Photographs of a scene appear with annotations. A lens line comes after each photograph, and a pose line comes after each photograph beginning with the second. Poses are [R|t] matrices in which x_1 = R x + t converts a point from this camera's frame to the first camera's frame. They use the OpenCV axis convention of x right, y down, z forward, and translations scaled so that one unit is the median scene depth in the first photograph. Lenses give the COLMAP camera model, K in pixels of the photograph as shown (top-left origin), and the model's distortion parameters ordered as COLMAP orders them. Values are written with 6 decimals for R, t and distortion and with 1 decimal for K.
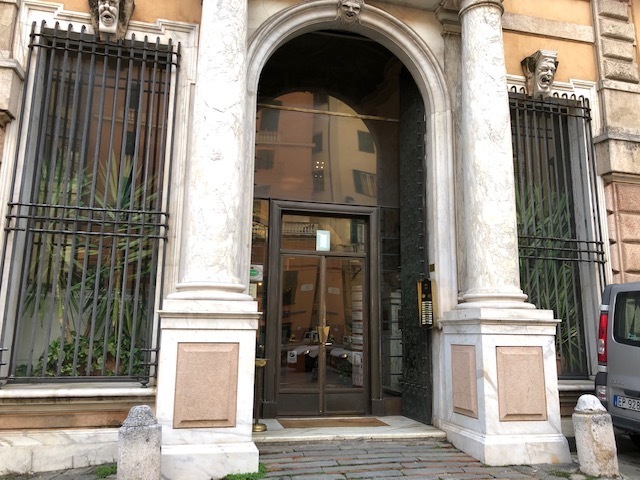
lens RADIAL K [[525.8, 0, 320.0], [0, 525.8, 240.0], [0, 0, 1]] dist [0.056771, -0.076965]
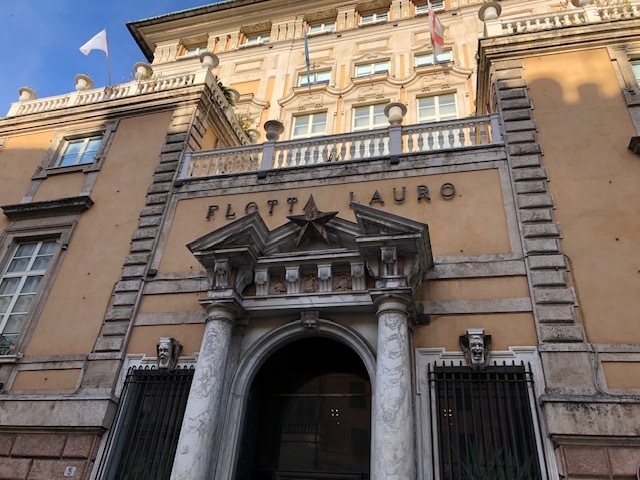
lens RADIAL K [[525.8, 0, 320.0], [0, 525.8, 240.0], [0, 0, 1]] dist [0.056771, -0.076965]
pose [[0.878283, -0.211824, -0.428661, 0.668549], [0.018880, 0.911178, -0.411579, -0.055900], [0.477769, 0.353390, 0.804271, -0.185688]]
